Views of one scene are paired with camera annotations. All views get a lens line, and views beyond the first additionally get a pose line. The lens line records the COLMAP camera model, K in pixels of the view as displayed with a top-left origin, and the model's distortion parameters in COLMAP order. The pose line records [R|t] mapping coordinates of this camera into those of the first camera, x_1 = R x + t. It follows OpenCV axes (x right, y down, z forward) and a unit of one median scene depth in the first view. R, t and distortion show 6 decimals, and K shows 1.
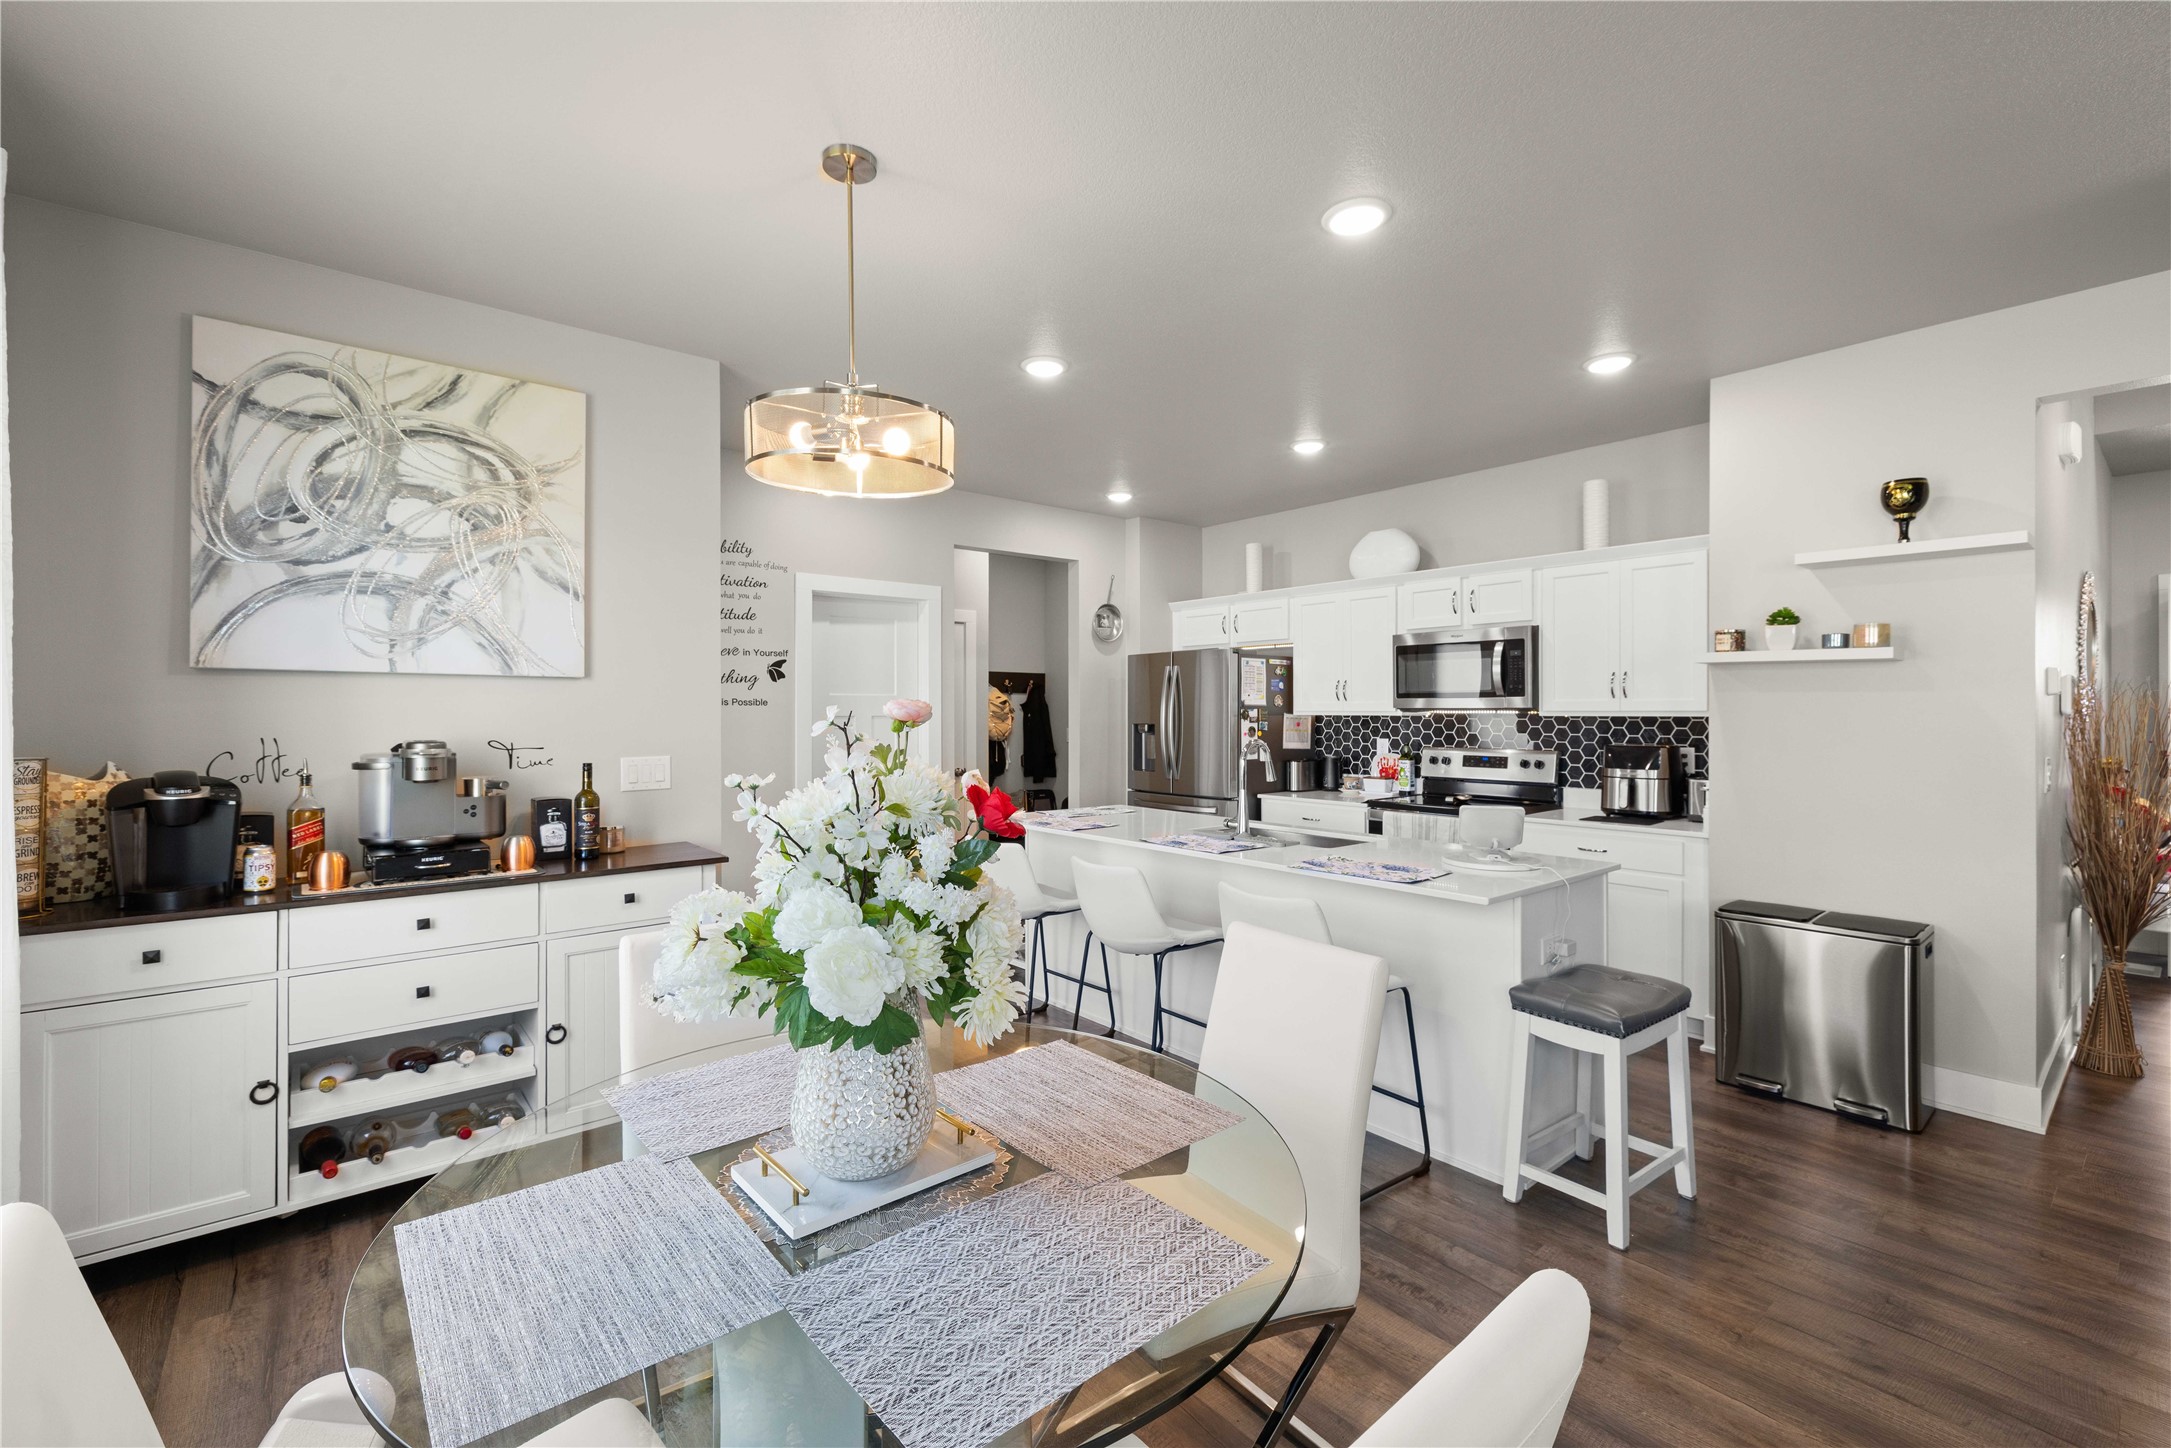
lens RADIAL K [[923.2, 0, 1081.0], [0, 923.2, 712.0], [0, 0, 1]] dist [0.001878, 0.000636]
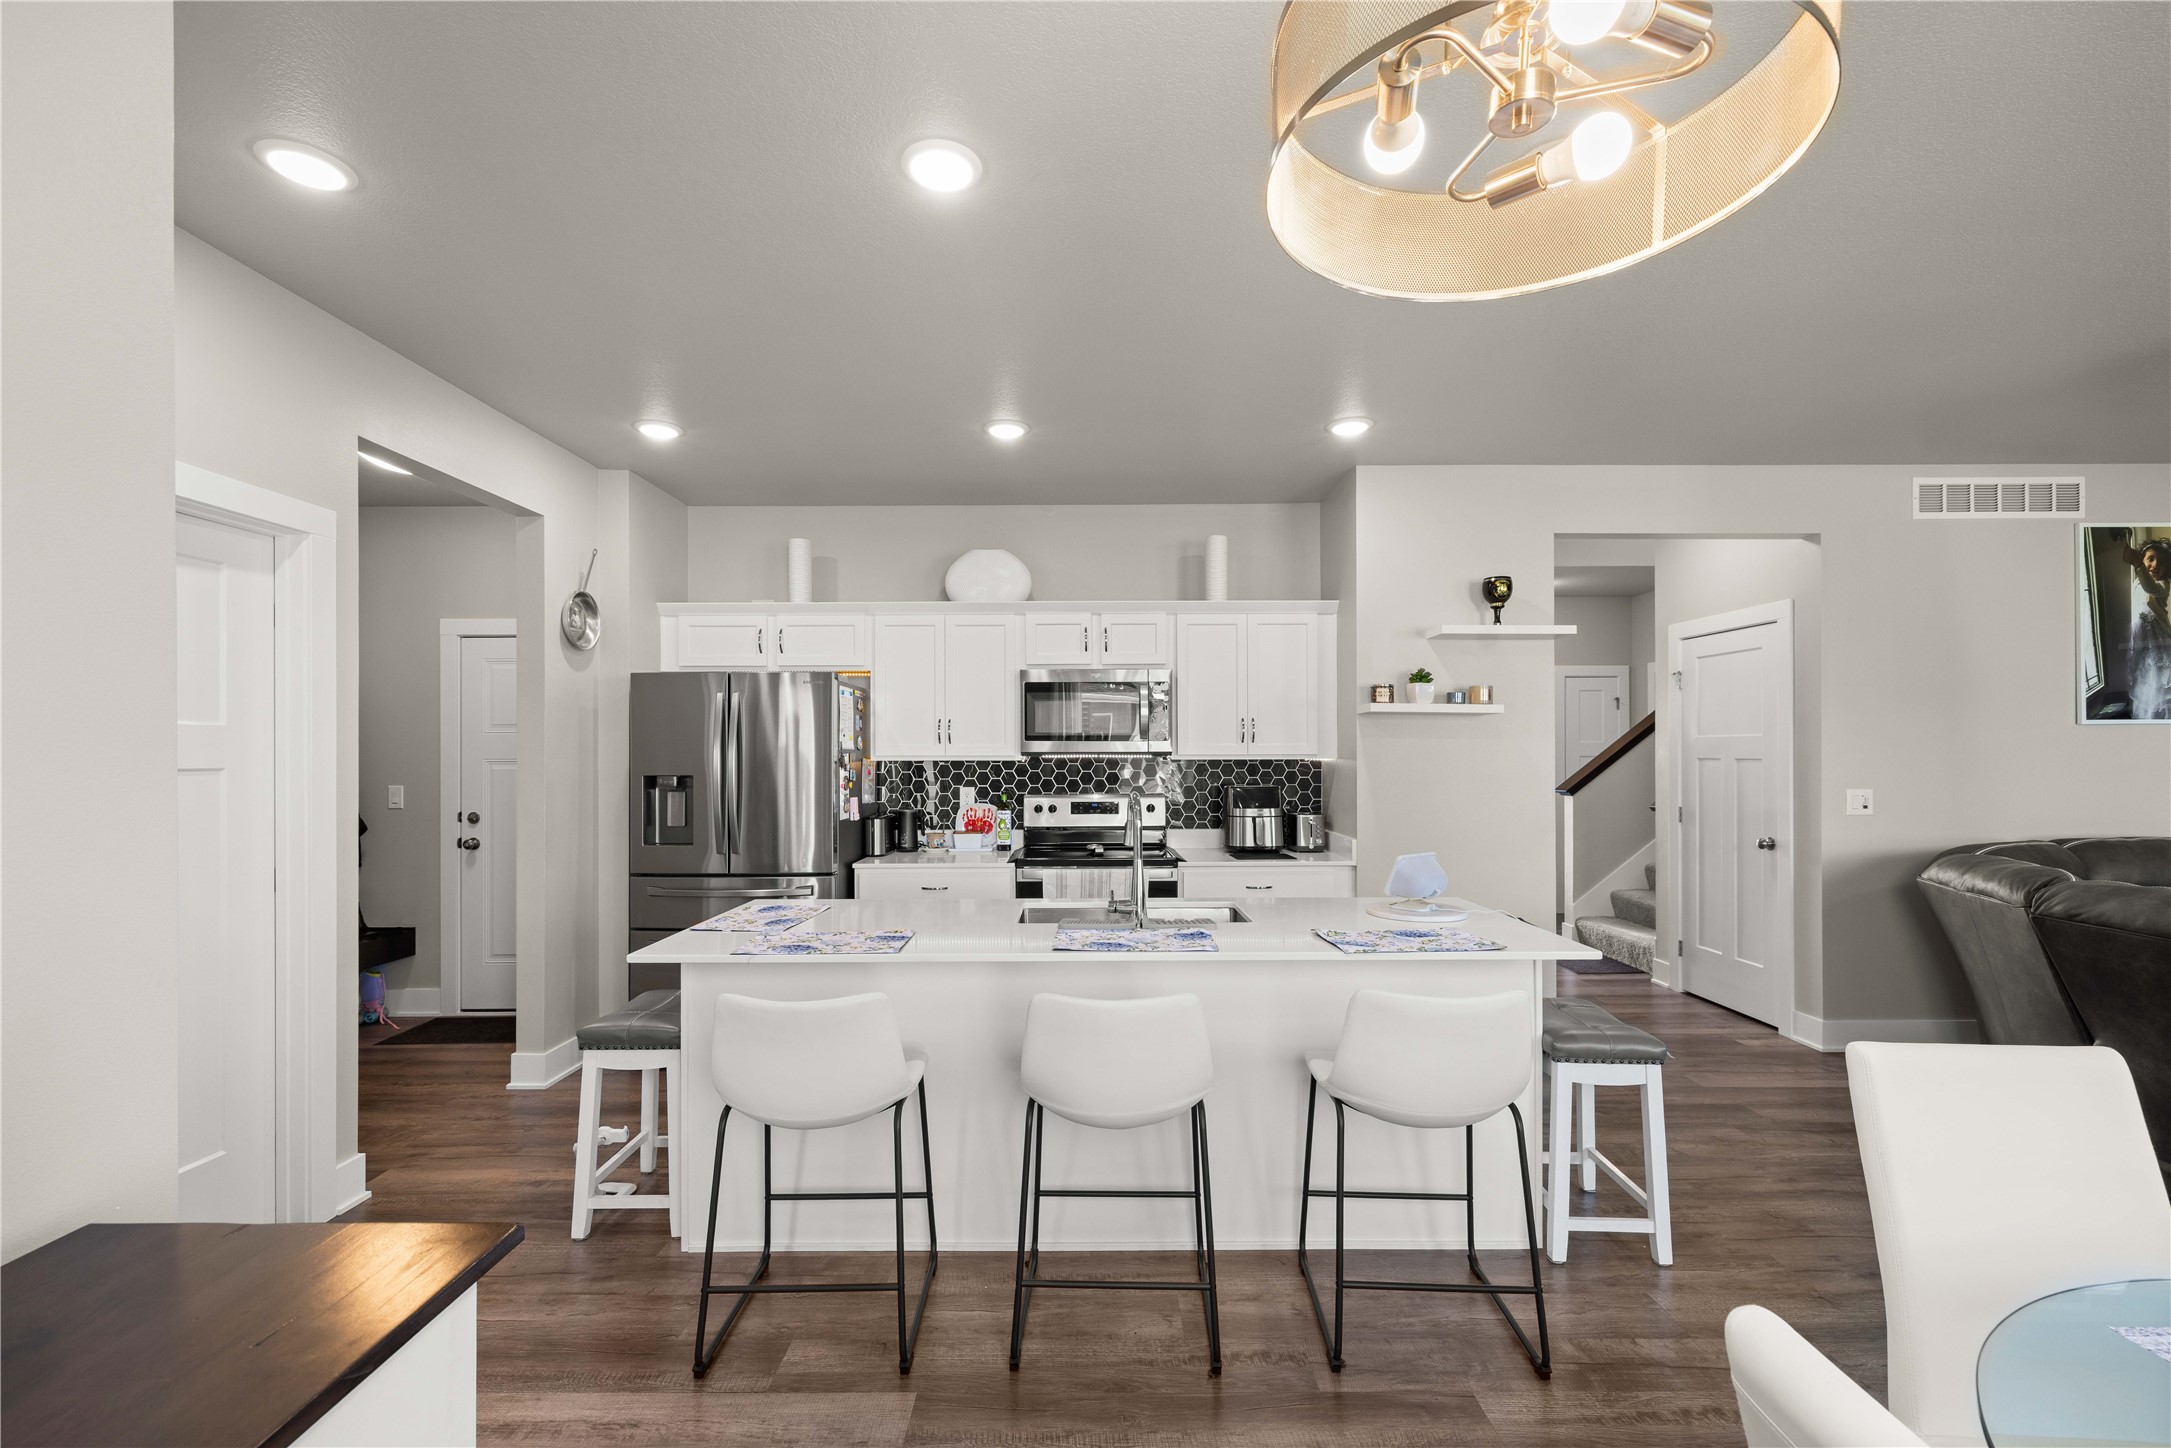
lens RADIAL K [[921.1, 0, 1083.1], [0, 921.1, 749.7], [0, 0, 1]] dist [0.000460, 0.000229]
pose [[0.638248, 0.002922, 0.769825, -0.370942], [0.003687, 0.999970, -0.006853, -0.000387], [-0.769822, 0.007213, 0.638218, 0.478035]]
